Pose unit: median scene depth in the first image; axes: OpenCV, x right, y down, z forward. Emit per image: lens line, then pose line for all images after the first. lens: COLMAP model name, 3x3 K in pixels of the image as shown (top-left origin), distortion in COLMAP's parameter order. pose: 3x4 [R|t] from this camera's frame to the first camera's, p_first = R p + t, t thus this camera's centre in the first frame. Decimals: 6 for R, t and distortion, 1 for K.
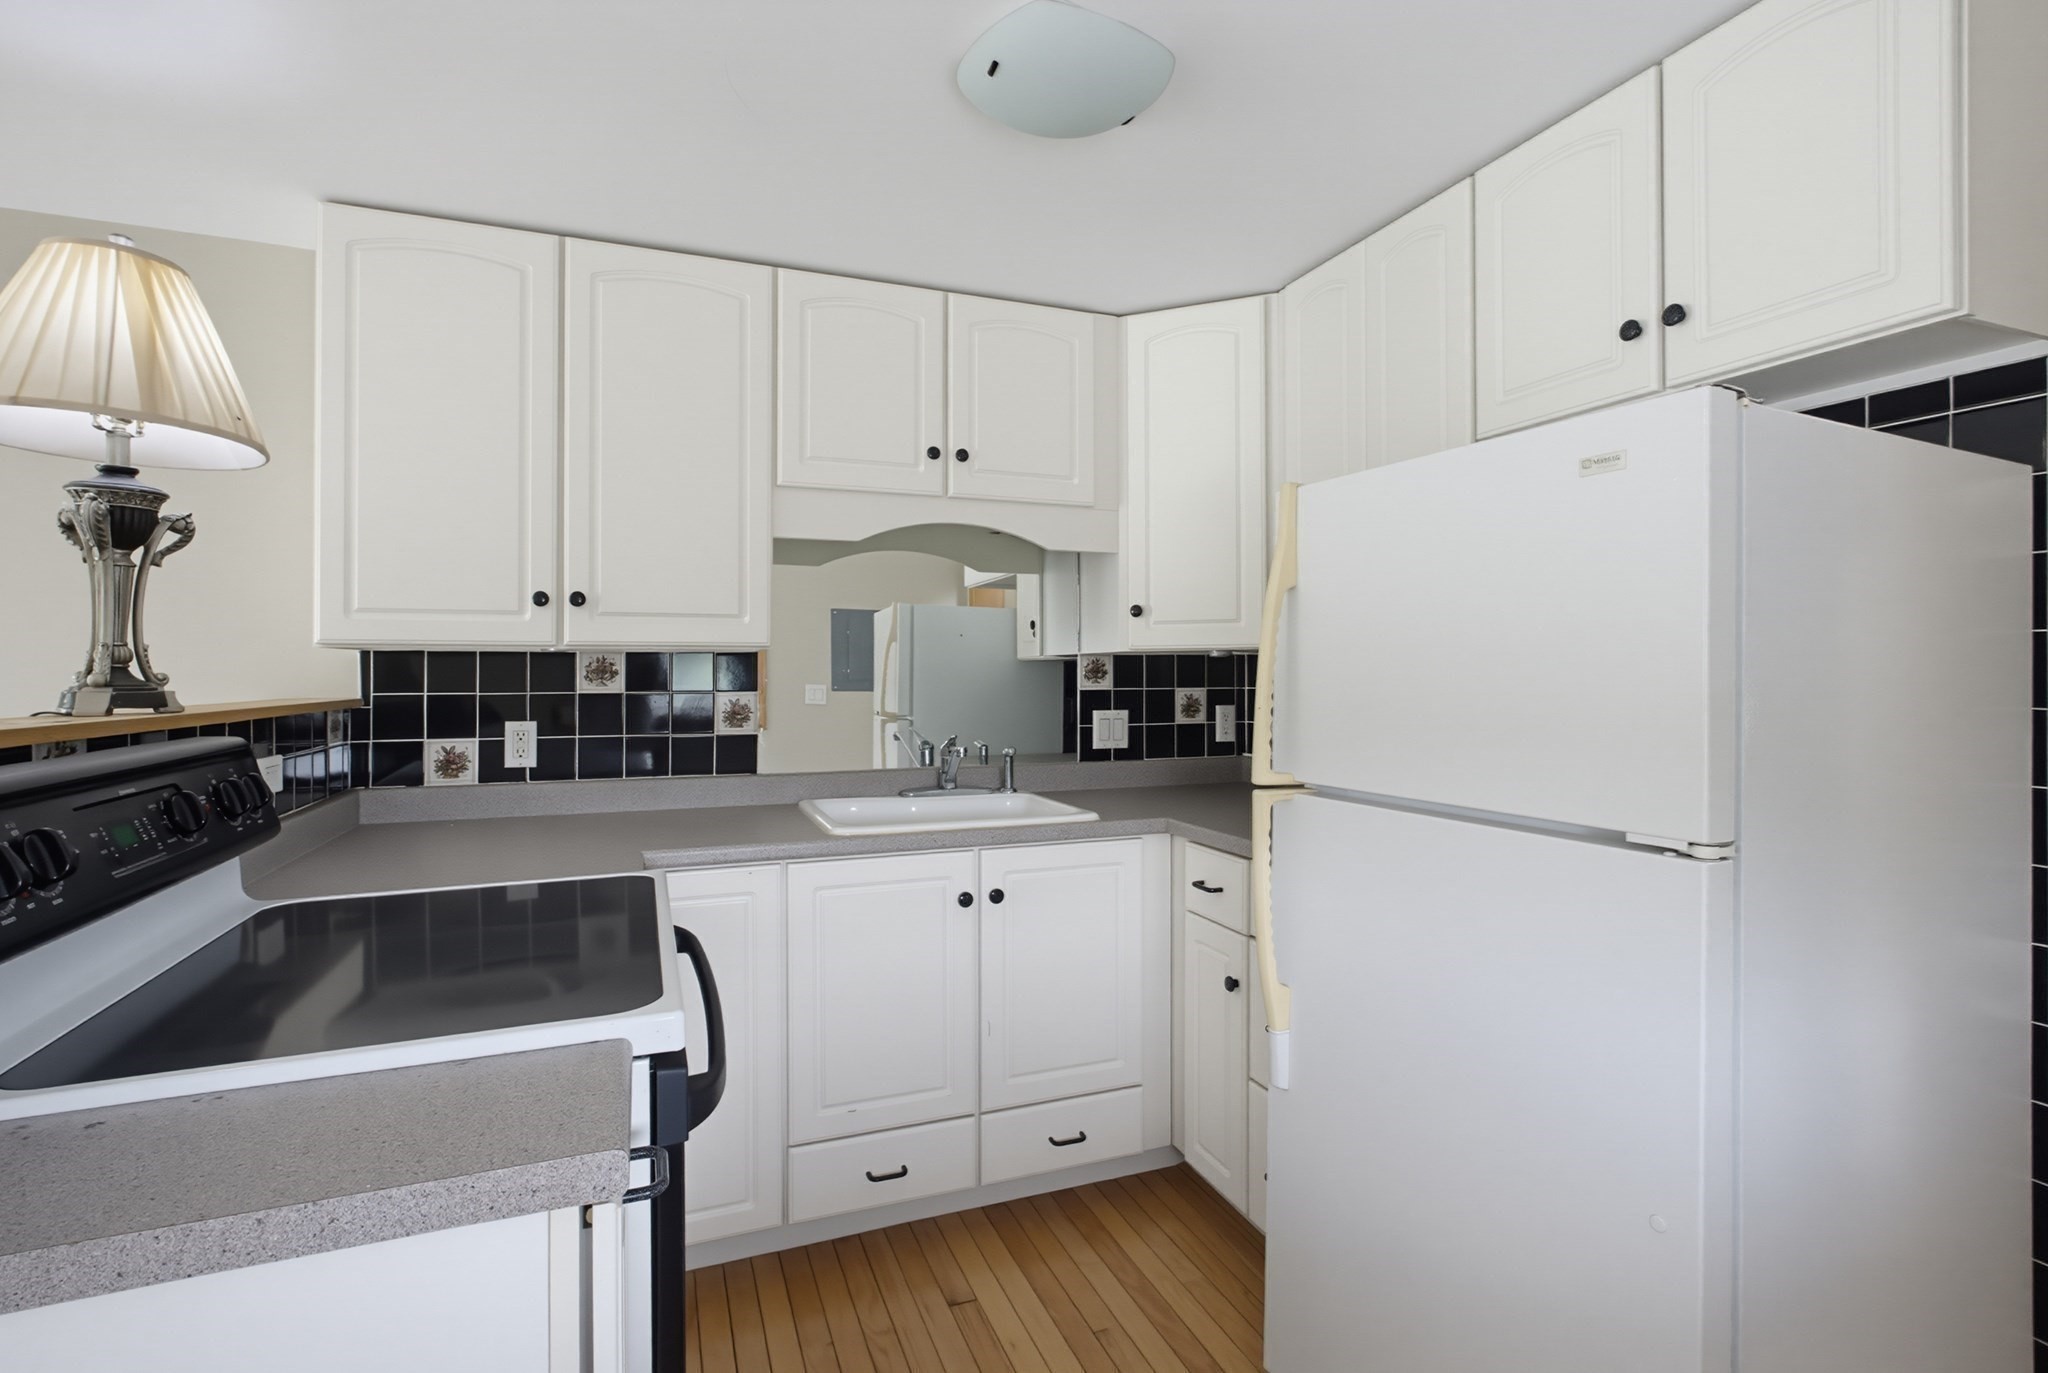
lens RADIAL K [[1010.5, 0, 1030.8], [0, 1010.5, 681.2], [0, 0, 1]] dist [-0.004142, 0.002258]
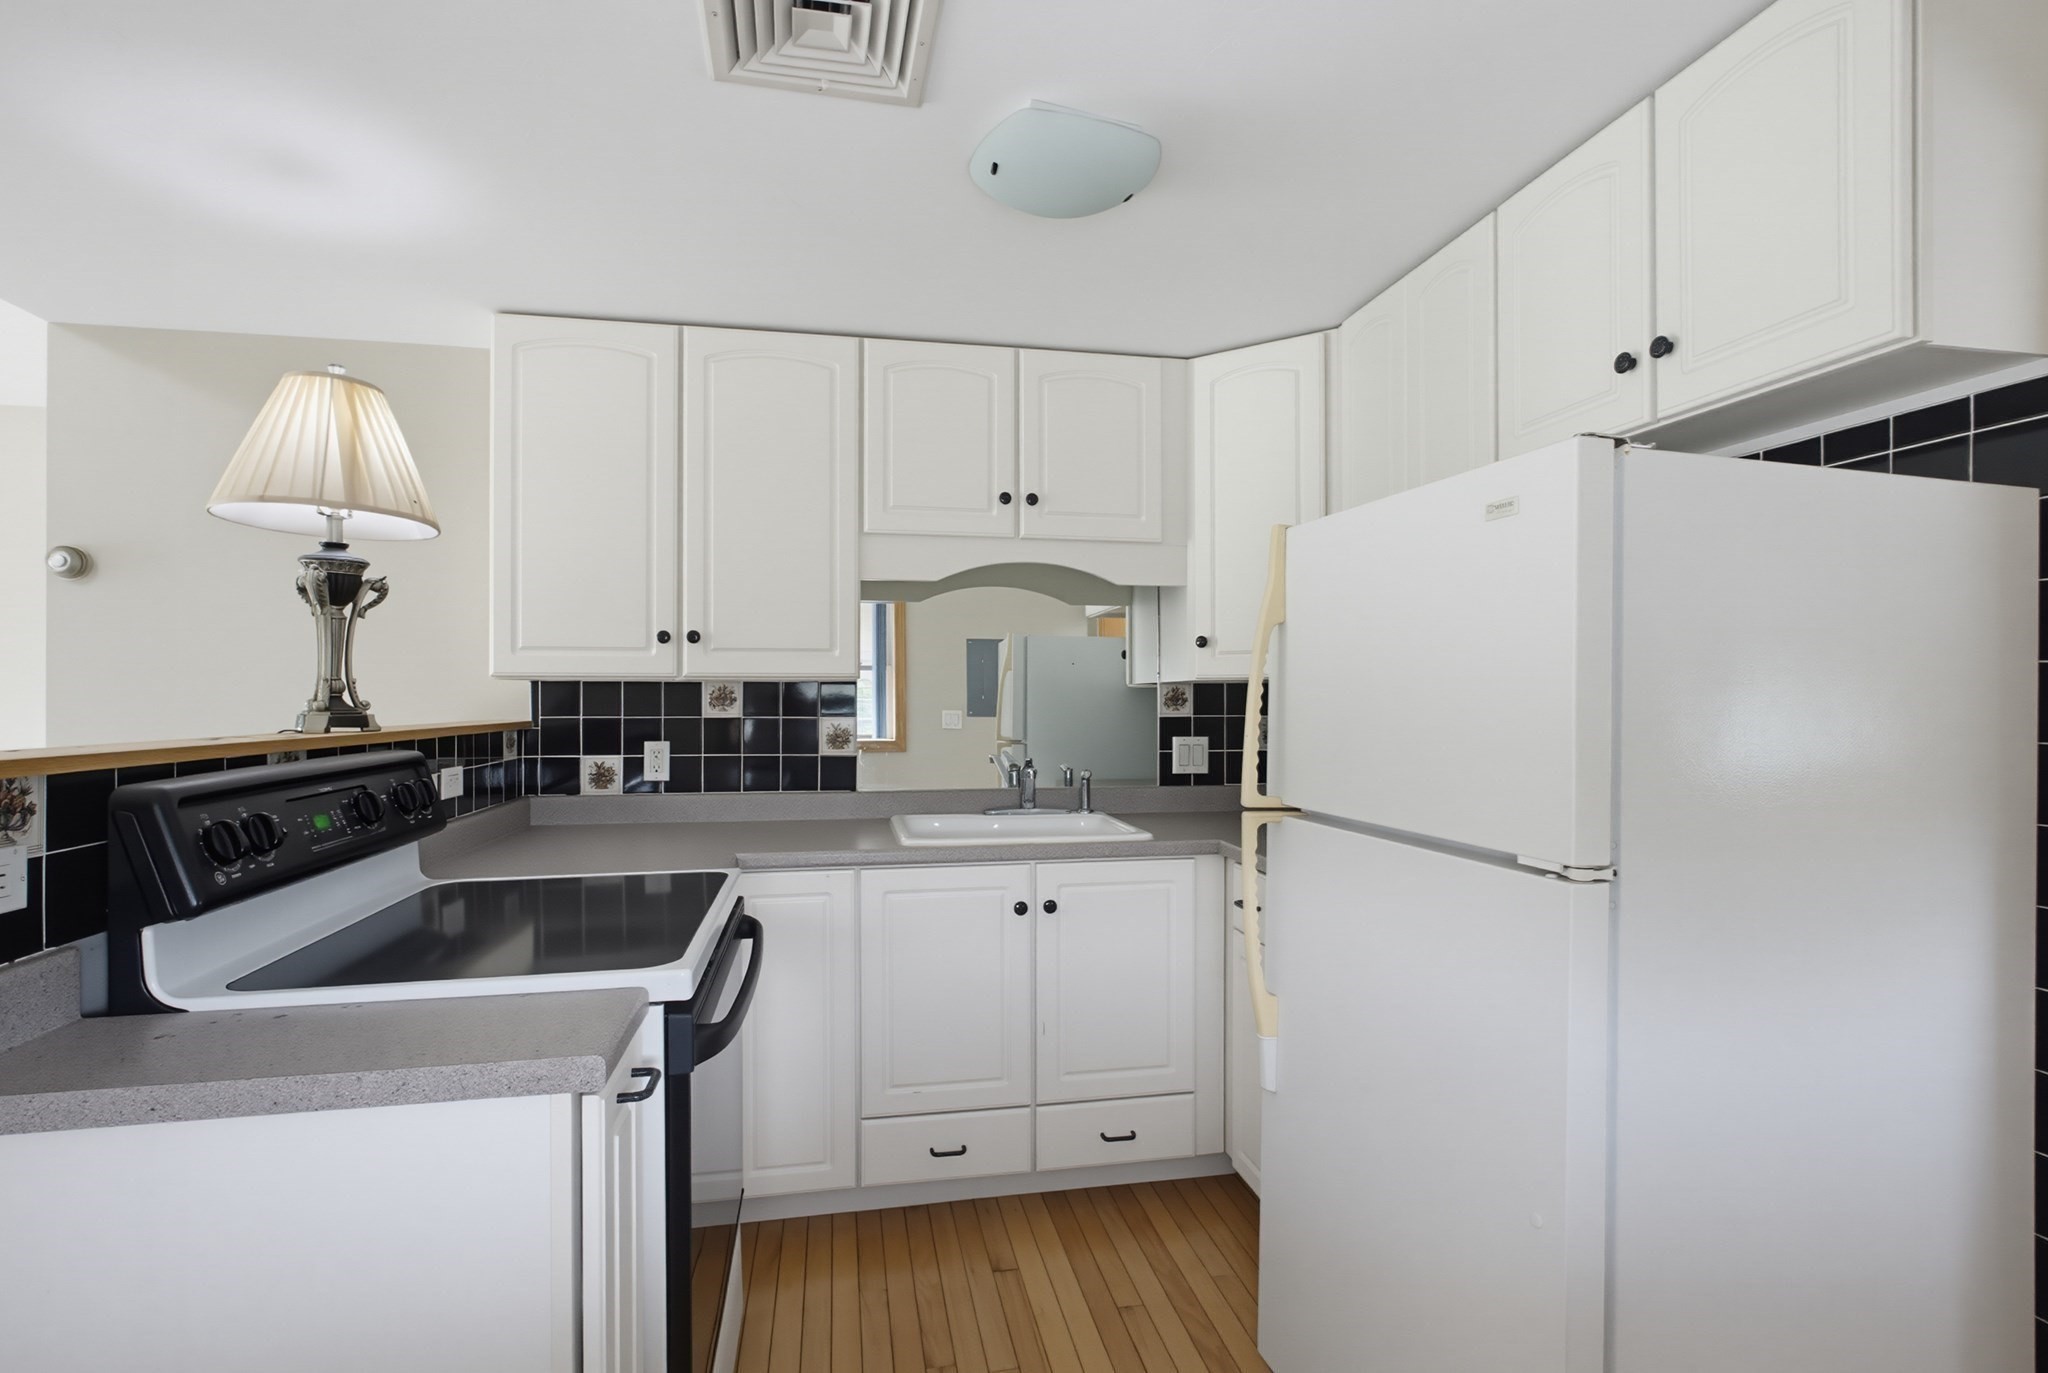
lens RADIAL K [[1024.3, 0, 1021.6], [0, 1024.3, 713.3], [0, 0, 1]] dist [-0.002293, -0.000473]
pose [[0.981190, 0.005111, -0.192978, 0.150536], [-0.003790, 0.999967, 0.007212, -0.003021], [0.193008, -0.006345, 0.981177, -0.086907]]
